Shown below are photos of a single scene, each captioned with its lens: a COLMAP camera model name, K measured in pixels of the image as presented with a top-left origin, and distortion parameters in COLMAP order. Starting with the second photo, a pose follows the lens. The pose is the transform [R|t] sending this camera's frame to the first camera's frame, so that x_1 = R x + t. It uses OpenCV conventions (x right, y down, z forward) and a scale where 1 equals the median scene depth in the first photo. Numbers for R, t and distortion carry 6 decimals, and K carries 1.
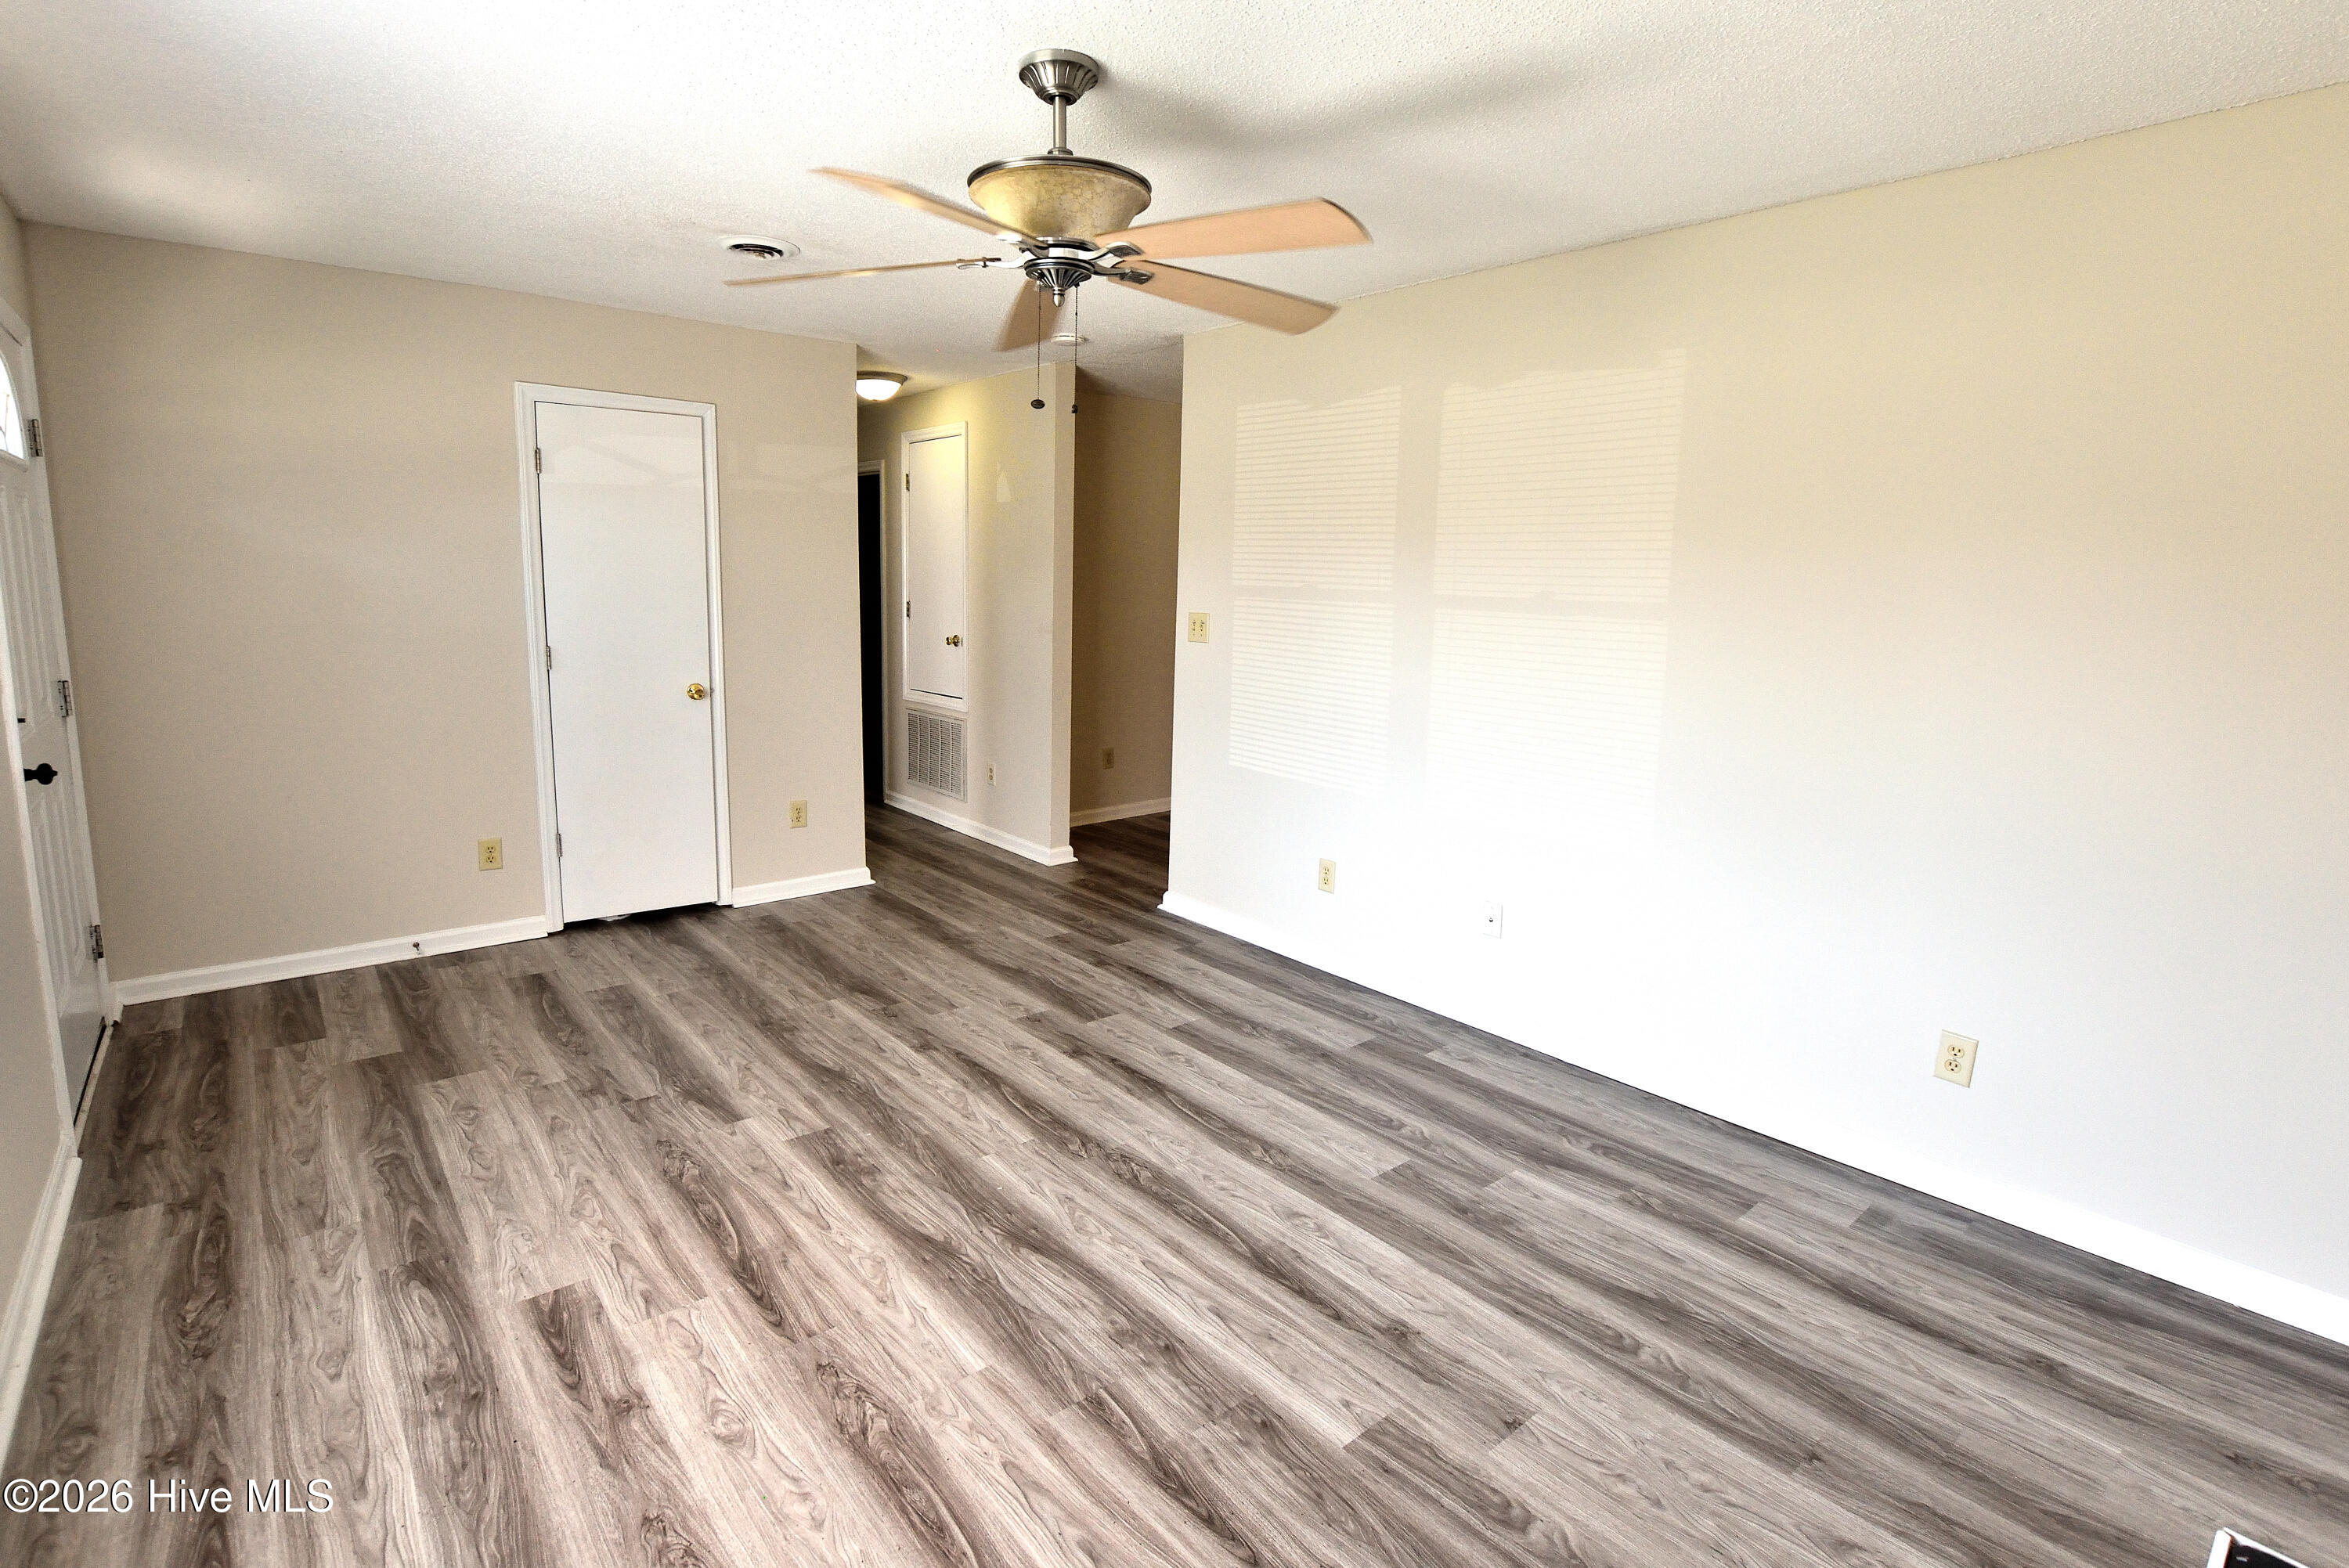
lens RADIAL K [[1086.1, 0, 1171.7], [0, 1086.1, 773.2], [0, 0, 1]] dist [-0.006382, -0.001045]
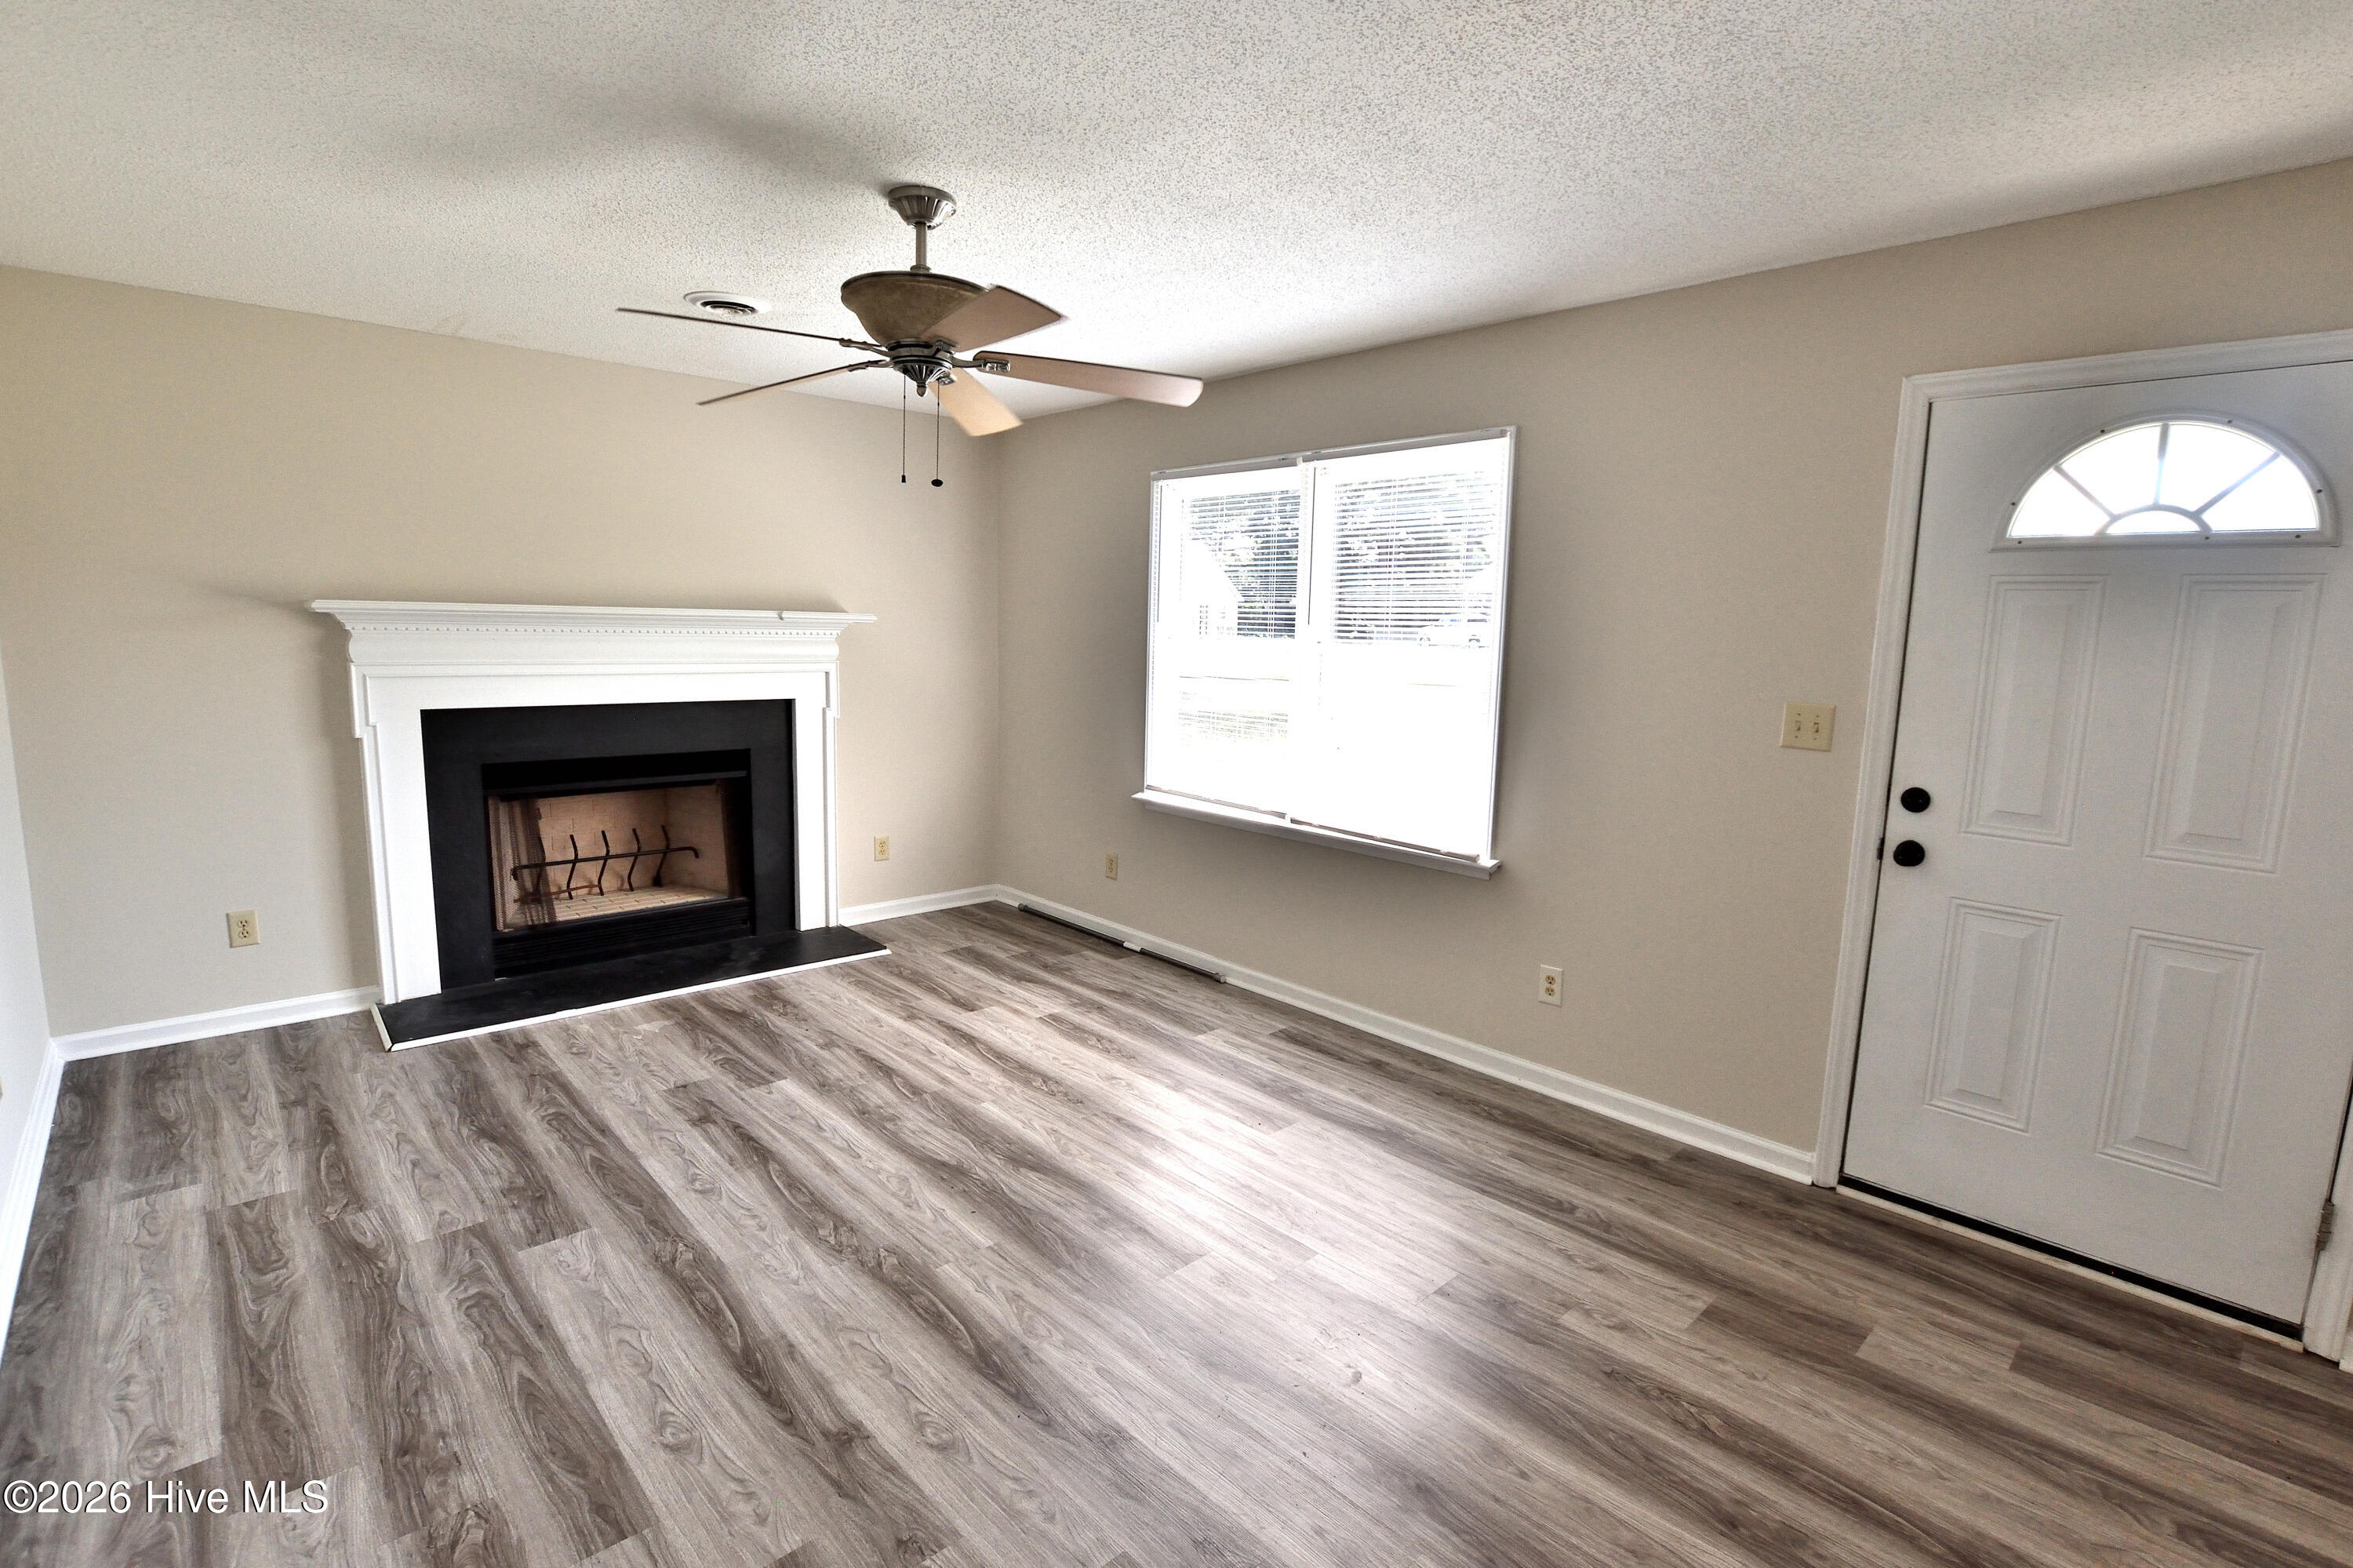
lens RADIAL K [[1088.1, 0, 1170.3], [0, 1088.1, 781.9], [0, 0, 1]] dist [-0.006382, -0.001045]
pose [[-0.998696, -0.034206, -0.037910, -0.285343], [-0.044619, 0.945618, 0.322206, -0.342290], [0.024827, 0.323477, -0.945910, 1.809985]]
